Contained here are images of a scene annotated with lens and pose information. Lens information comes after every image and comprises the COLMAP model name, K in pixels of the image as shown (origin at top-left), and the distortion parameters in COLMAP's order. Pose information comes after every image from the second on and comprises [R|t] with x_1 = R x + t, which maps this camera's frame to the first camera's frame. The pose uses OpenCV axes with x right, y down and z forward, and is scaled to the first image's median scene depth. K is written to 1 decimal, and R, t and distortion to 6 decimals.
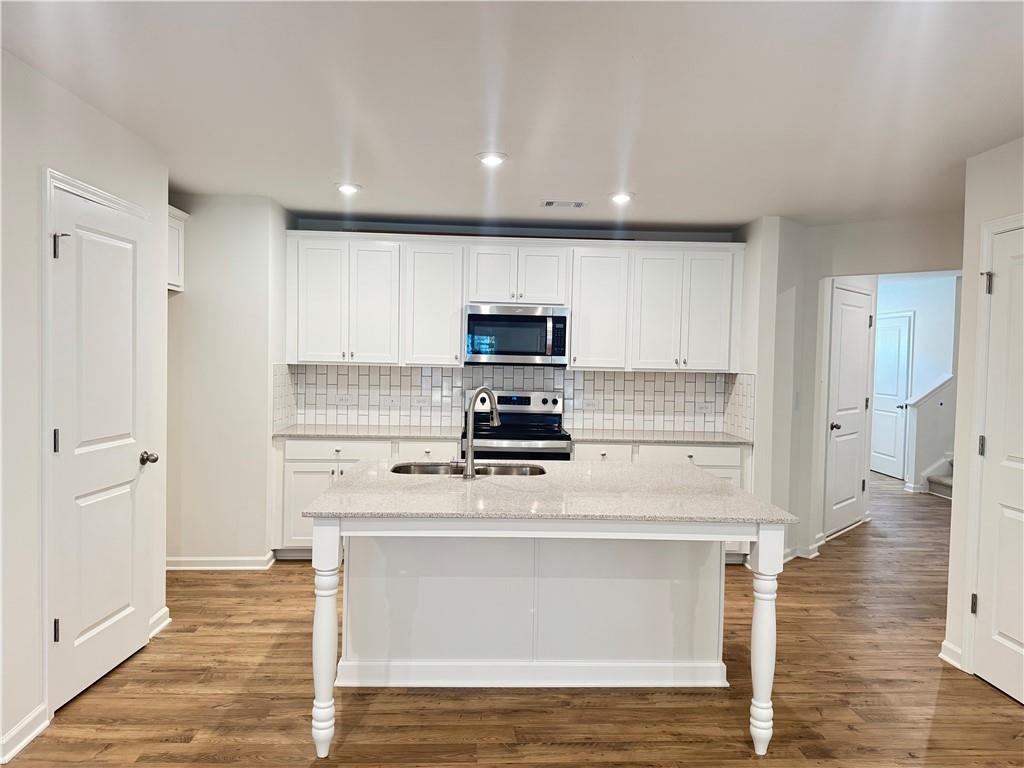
lens RADIAL K [[721.7, 0, 511.7], [0, 721.7, 369.7], [0, 0, 1]] dist [0.000127, -0.007267]
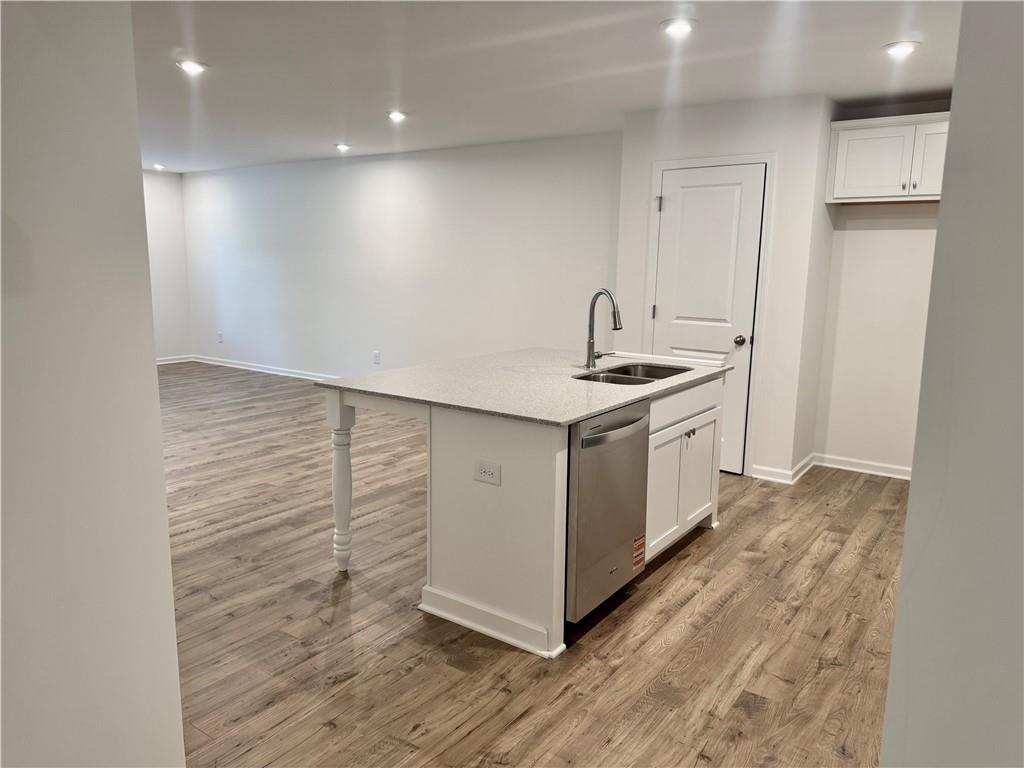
lens RADIAL K [[721.7, 0, 511.7], [0, 721.7, 369.7], [0, 0, 1]] dist [0.000127, -0.007267]
pose [[-0.612126, 0.090542, -0.785560, 0.782693], [-0.044053, 0.987976, 0.148199, -0.007533], [0.789533, 0.125323, -0.600777, 1.359192]]
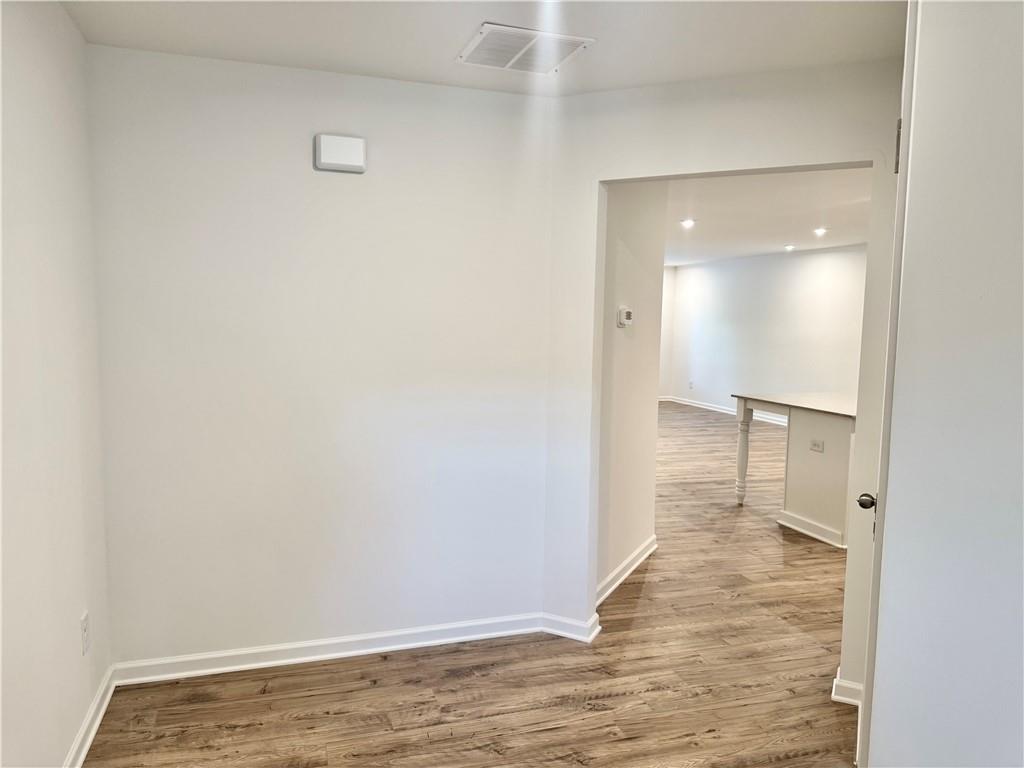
lens RADIAL K [[721.7, 0, 511.7], [0, 721.7, 369.7], [0, 0, 1]] dist [0.000127, -0.007267]
pose [[-0.961699, -0.023557, -0.273095, 1.136733], [-0.047860, 0.995427, 0.082673, -0.016132], [0.269899, 0.092577, -0.958428, 2.017319]]
